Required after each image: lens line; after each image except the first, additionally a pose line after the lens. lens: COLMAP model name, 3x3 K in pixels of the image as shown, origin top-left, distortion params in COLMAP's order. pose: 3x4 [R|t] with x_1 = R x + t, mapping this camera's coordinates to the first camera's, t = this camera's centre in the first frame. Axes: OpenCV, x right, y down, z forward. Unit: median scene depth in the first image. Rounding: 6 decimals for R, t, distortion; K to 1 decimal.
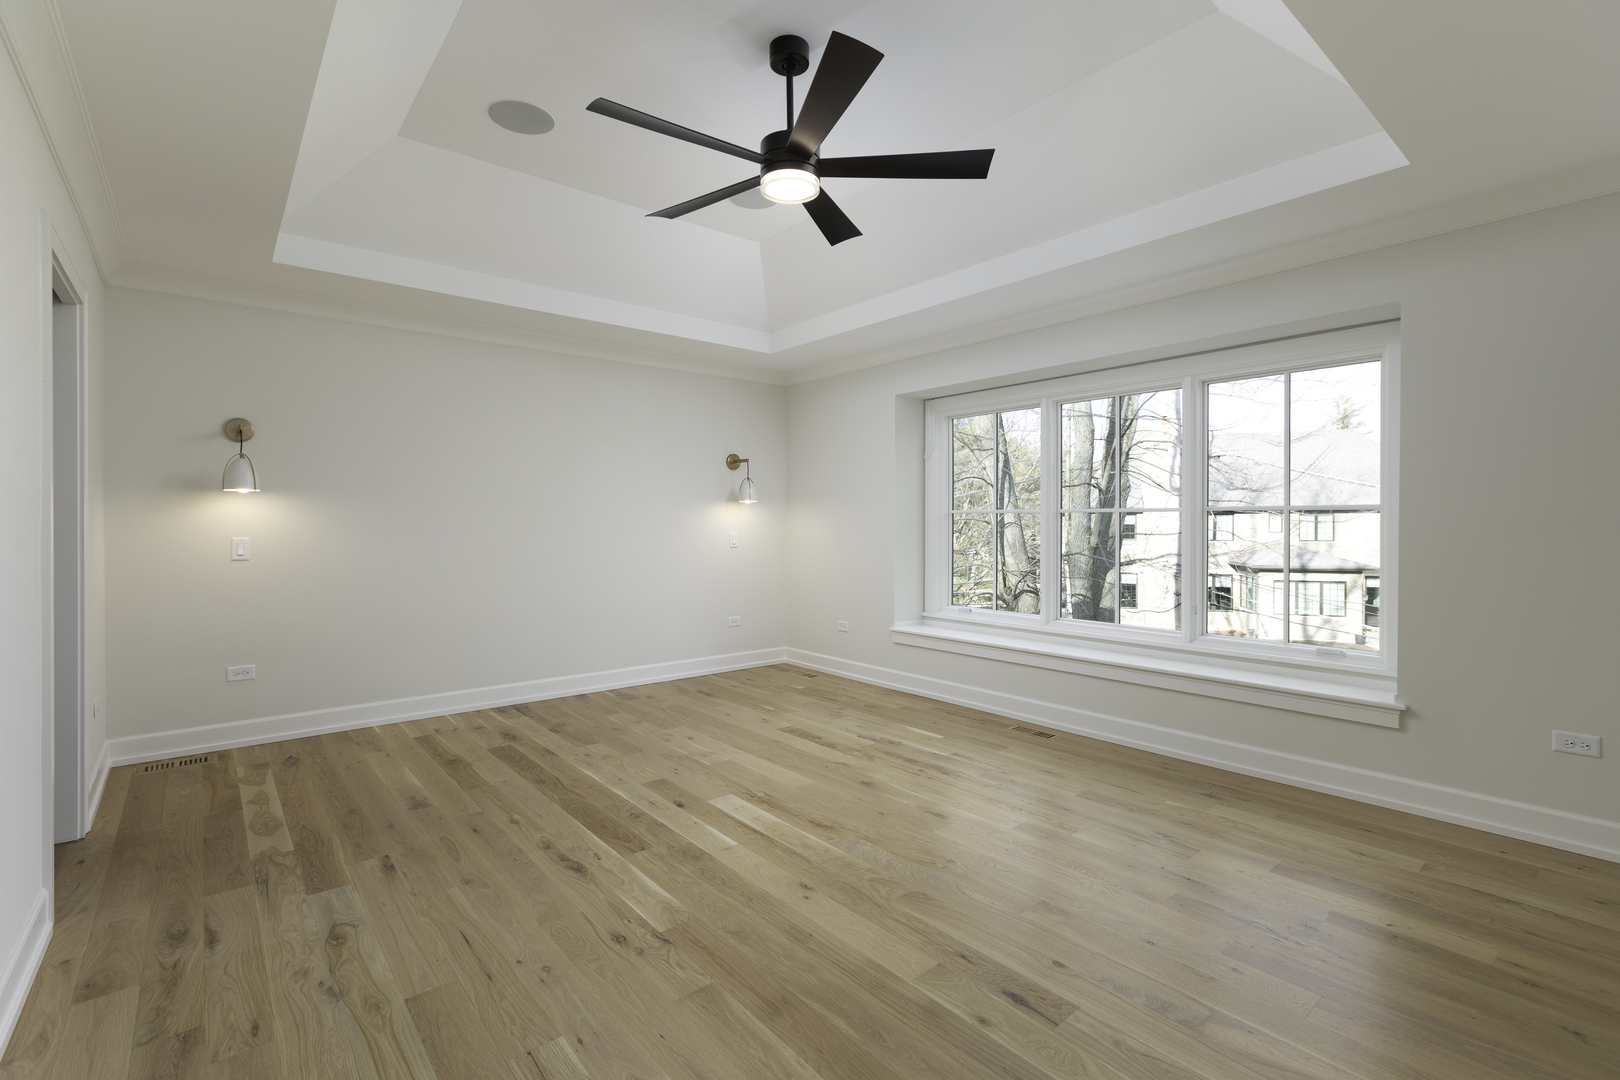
lens RADIAL K [[732.0, 0, 812.9], [0, 732.0, 531.1], [0, 0, 1]] dist [0.002352, -0.000944]
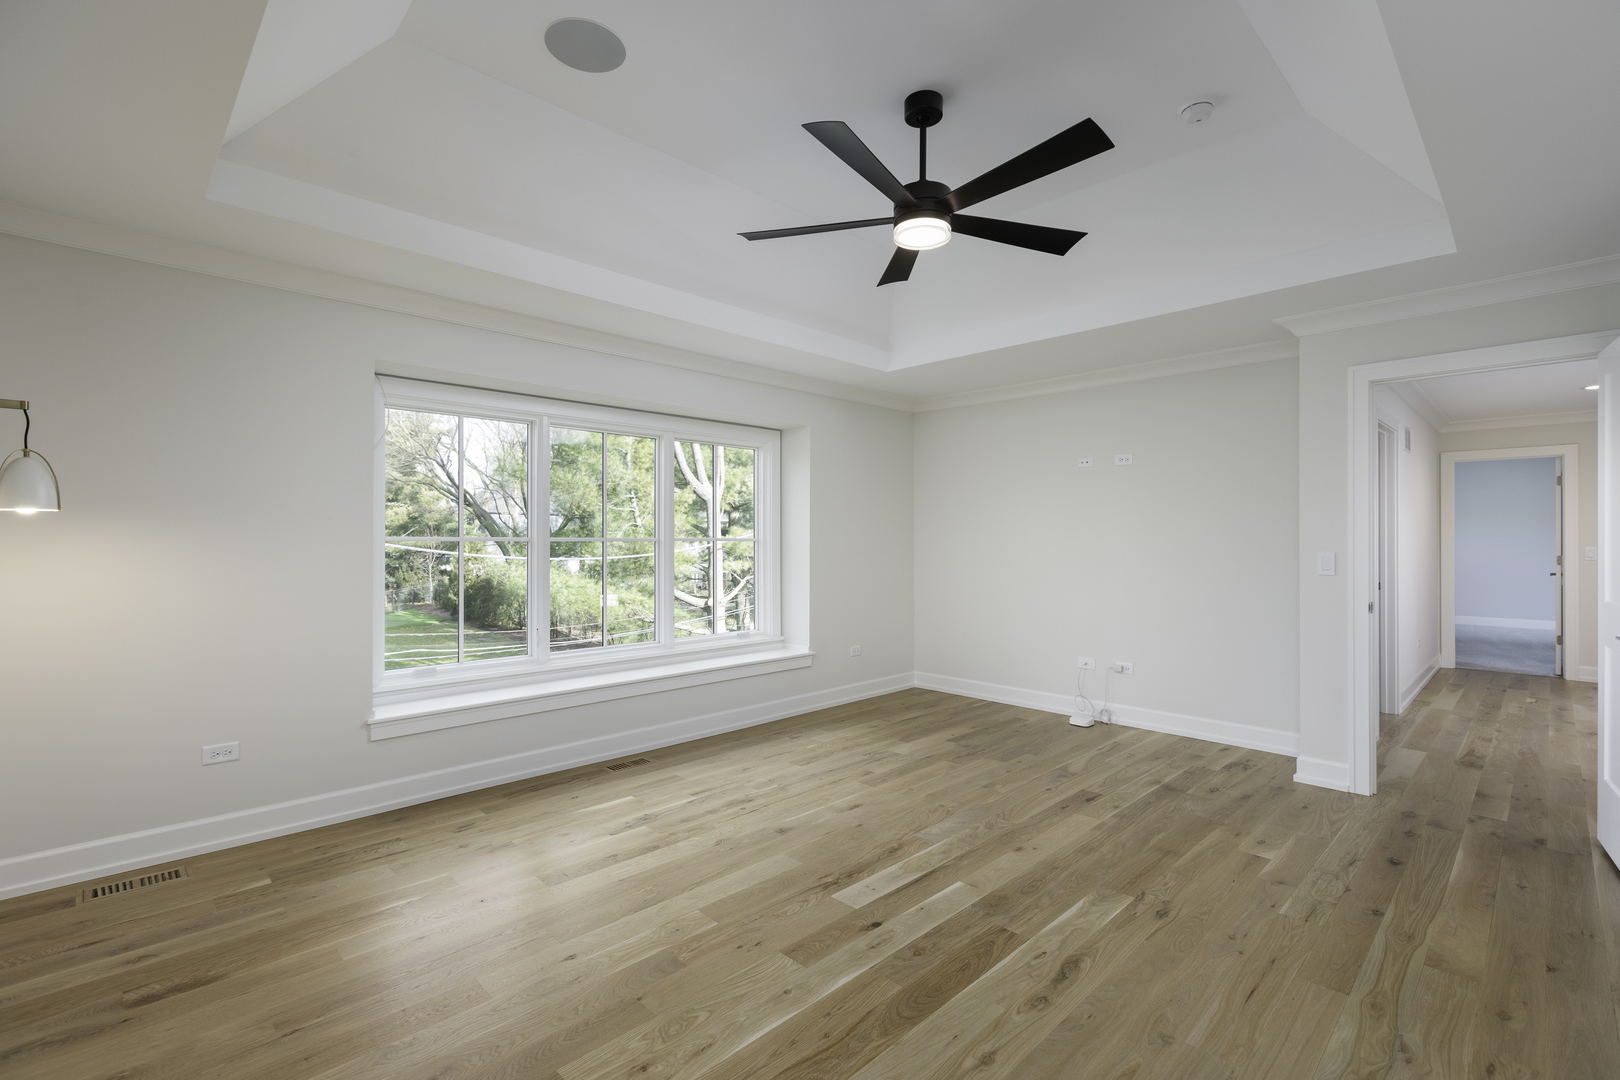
lens RADIAL K [[732.0, 0, 812.8], [0, 732.0, 538.7], [0, 0, 1]] dist [0.002352, -0.000944]
pose [[-0.086252, 0.001796, 0.996272, -1.110988], [0.011038, 0.999939, -0.000847, -0.039695], [-0.996212, 0.010924, -0.086267, 1.322556]]
